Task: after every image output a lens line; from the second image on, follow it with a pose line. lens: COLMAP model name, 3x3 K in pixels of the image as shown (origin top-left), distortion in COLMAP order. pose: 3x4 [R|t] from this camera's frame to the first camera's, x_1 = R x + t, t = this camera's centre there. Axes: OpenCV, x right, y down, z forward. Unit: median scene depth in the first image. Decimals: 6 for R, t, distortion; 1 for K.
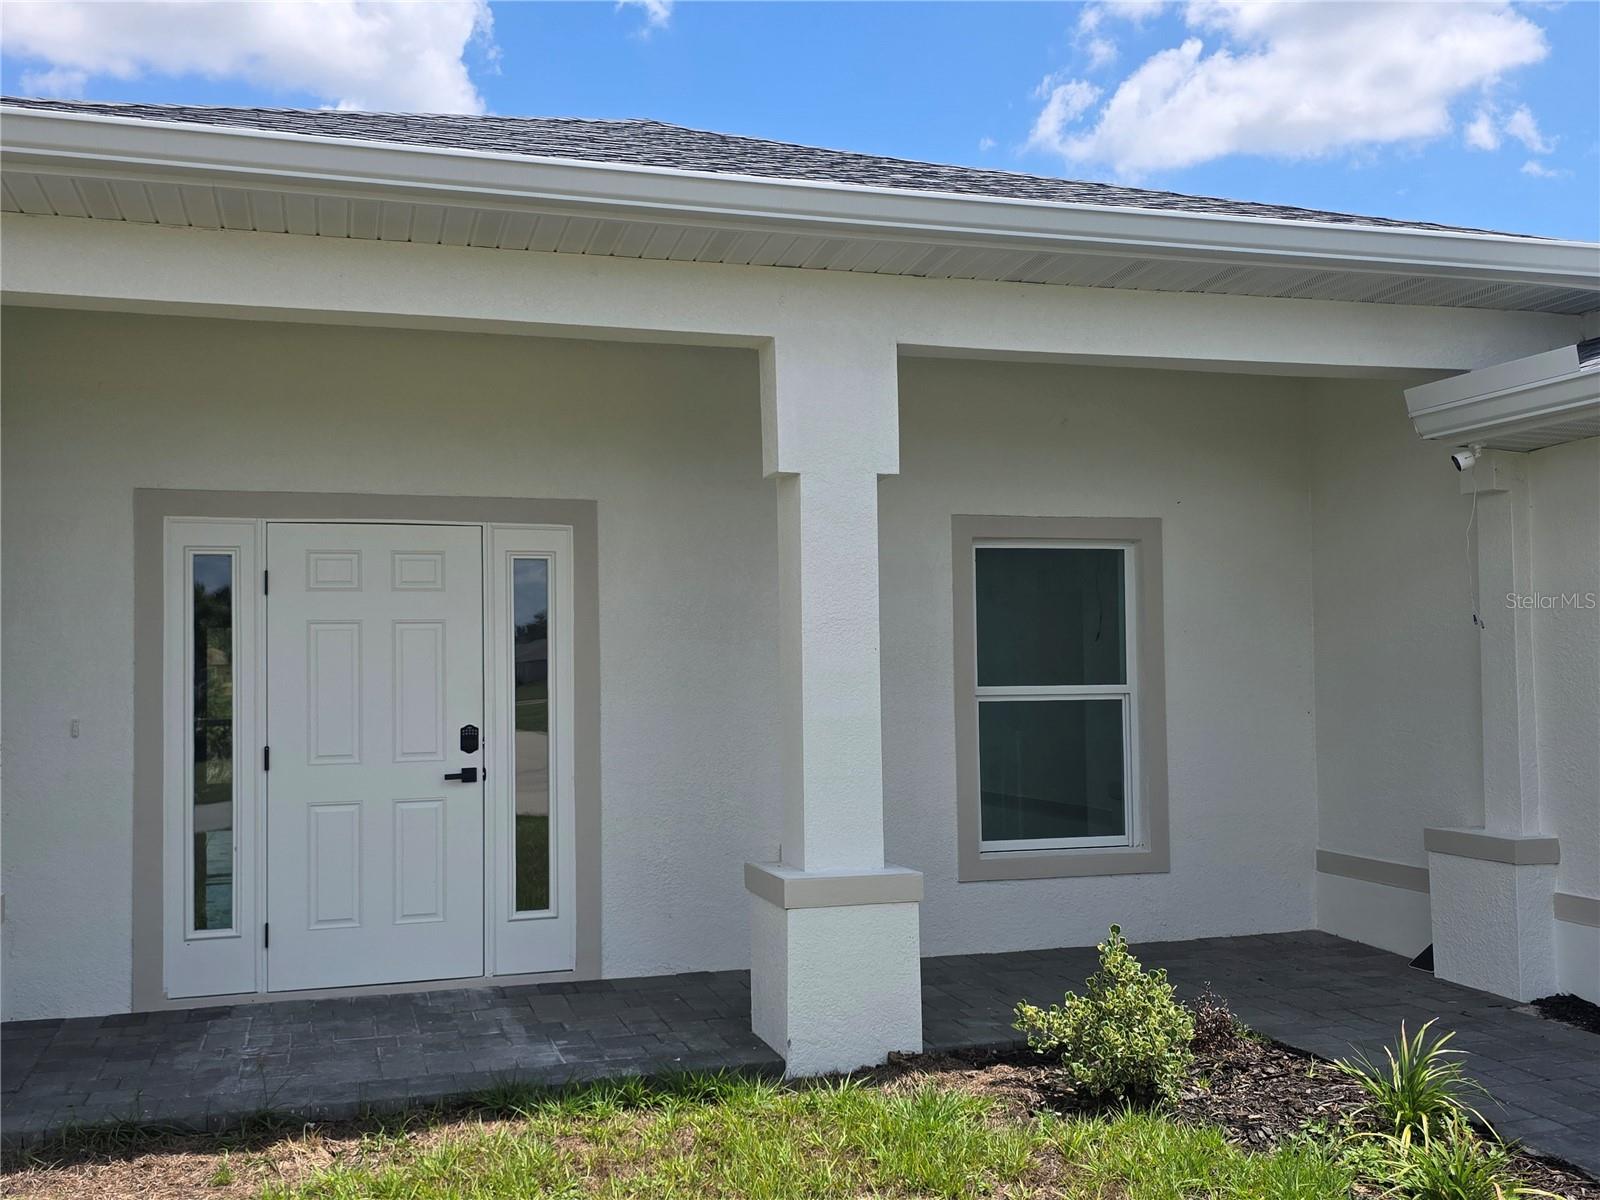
lens RADIAL K [[1560.6, 0, 801.2], [0, 1560.6, 606.3], [0, 0, 1]] dist [0.068430, 0.000000]
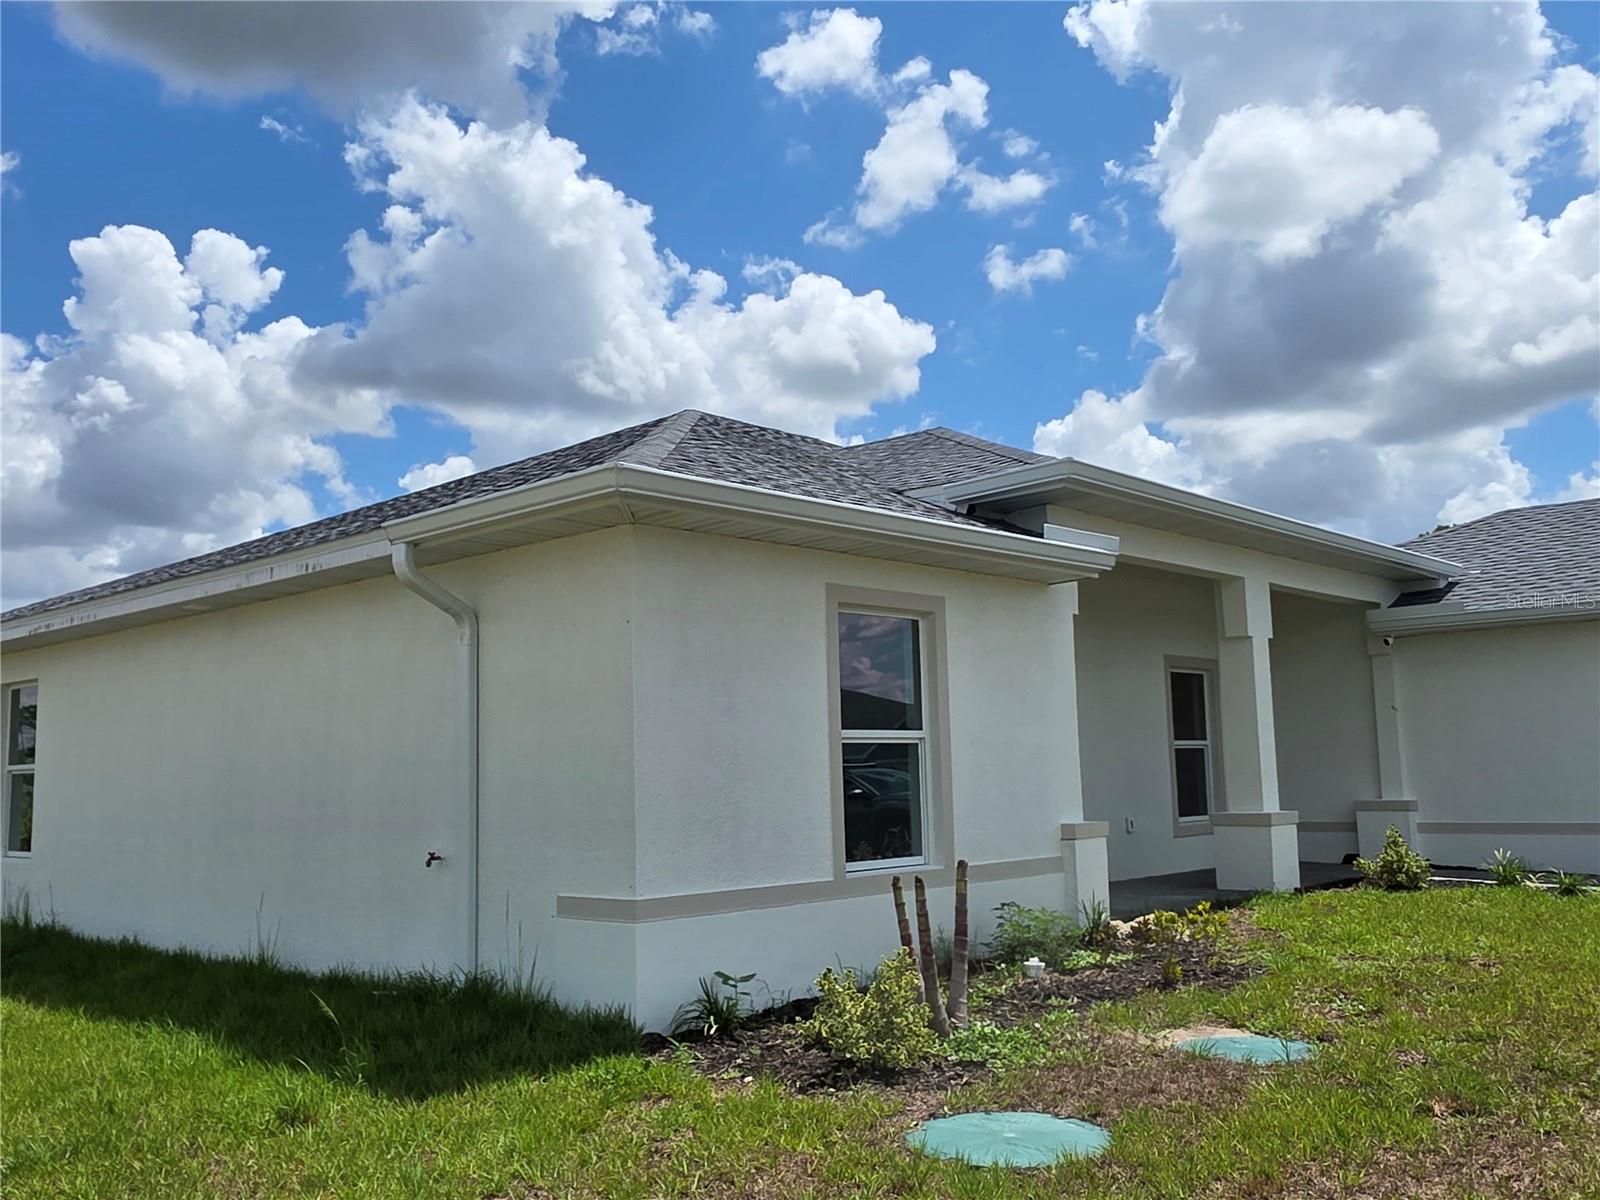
lens RADIAL K [[1413.3, 0, 797.0], [0, 1413.3, 600.9], [0, 0, 1]] dist [0.045549, -0.044129]
pose [[0.858495, 0.048045, 0.510567, -1.390660], [-0.001045, 0.995763, -0.091946, 0.046423], [-0.512821, 0.078402, 0.854908, -0.360752]]
